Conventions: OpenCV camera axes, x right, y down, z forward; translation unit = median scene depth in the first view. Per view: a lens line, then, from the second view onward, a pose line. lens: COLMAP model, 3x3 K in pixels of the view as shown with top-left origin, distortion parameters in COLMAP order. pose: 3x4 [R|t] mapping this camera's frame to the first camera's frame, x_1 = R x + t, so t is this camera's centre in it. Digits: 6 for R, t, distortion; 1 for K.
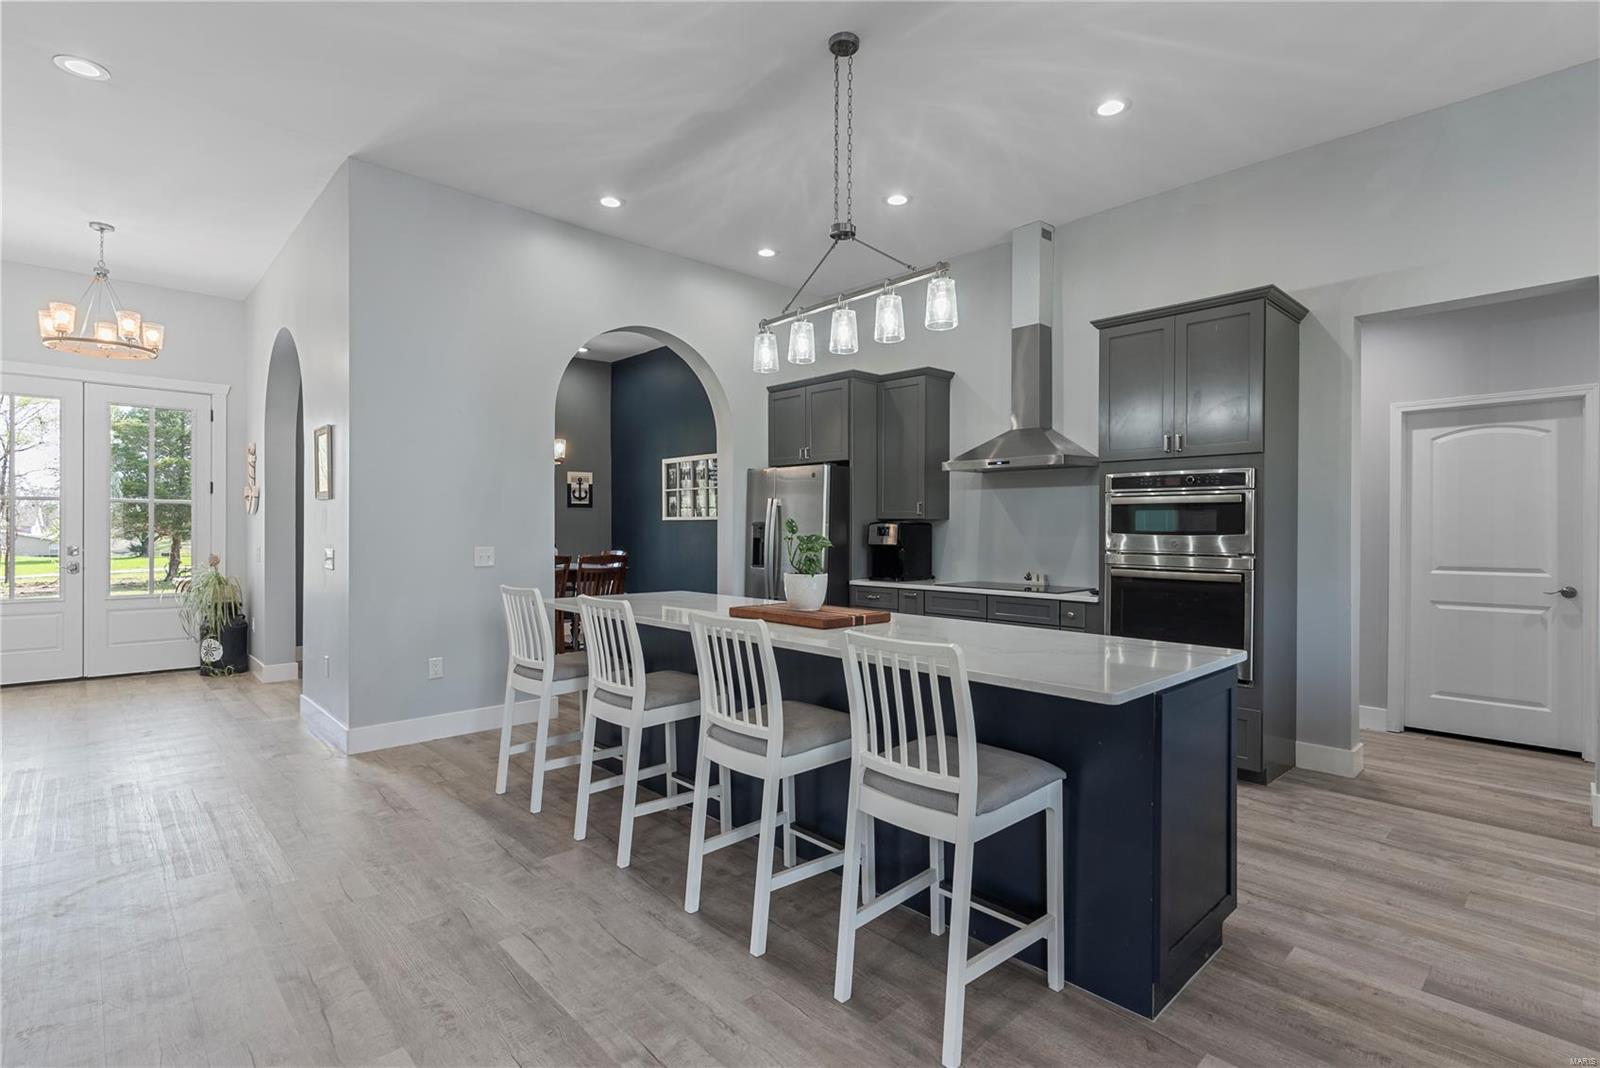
lens RADIAL K [[766.6, 0, 796.3], [0, 766.6, 516.3], [0, 0, 1]] dist [0.001095, -0.000702]
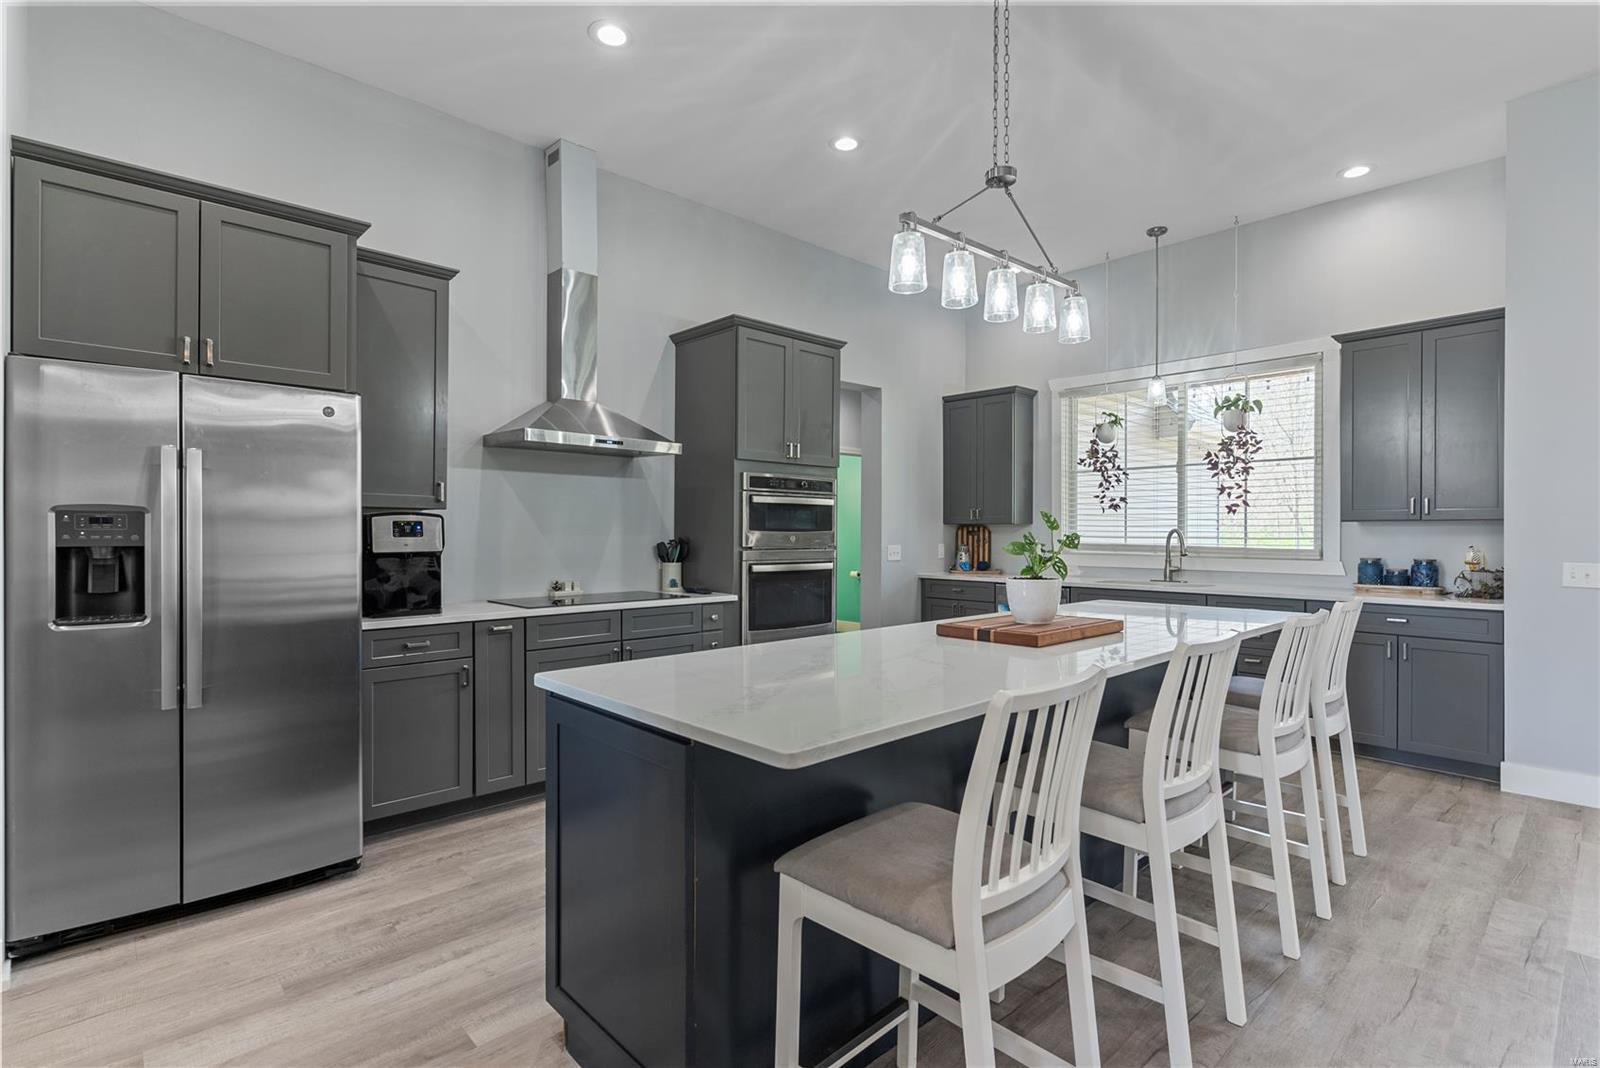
lens RADIAL K [[766.6, 0, 799.5], [0, 766.6, 528.3], [0, 0, 1]] dist [0.001095, -0.000702]
pose [[0.008651, 0.000084, 0.999963, -0.466999], [-0.019568, 0.999809, 0.000085, 0.013705], [-0.999771, -0.019568, 0.008651, 0.712730]]
